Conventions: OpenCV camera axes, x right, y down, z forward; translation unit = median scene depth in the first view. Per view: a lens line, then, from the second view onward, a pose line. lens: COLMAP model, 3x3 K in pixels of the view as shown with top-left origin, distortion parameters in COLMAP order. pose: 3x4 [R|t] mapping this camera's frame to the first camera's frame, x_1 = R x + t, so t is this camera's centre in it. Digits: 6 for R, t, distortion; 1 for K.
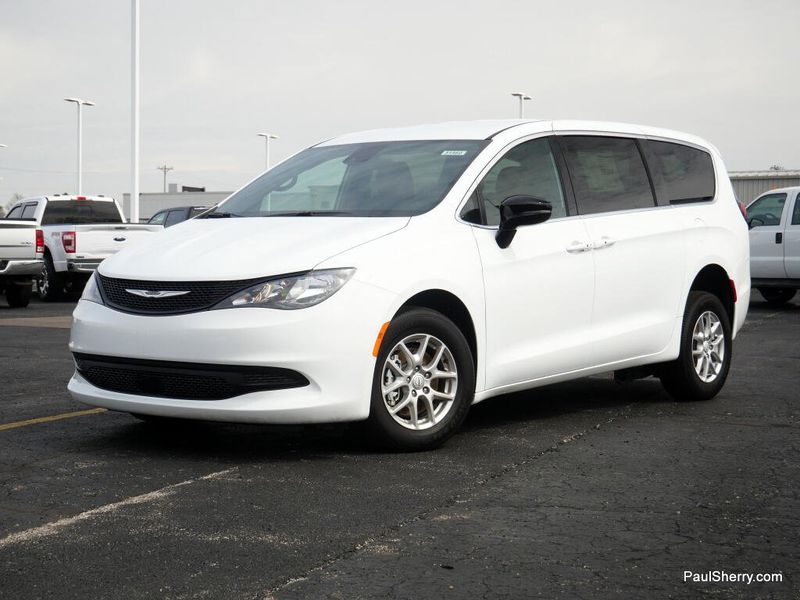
lens RADIAL K [[1389.0, 0, 400.0], [0, 1389.0, 300.0], [0, 0, 1]] dist [0.018341, 0.056462]
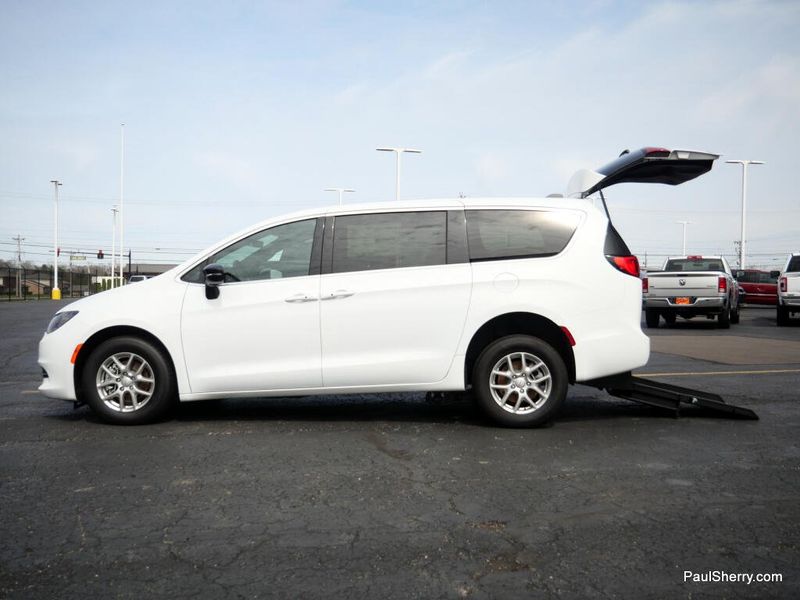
lens RADIAL K [[850.9, 0, 400.0], [0, 850.9, 300.0], [0, 0, 1]] dist [-0.011451, -0.001975]
pose [[0.565827, 0.008903, -0.824476, 1.001971], [-0.025414, 0.999655, -0.006647, -0.038297], [0.824132, 0.024714, 0.565858, 0.693425]]
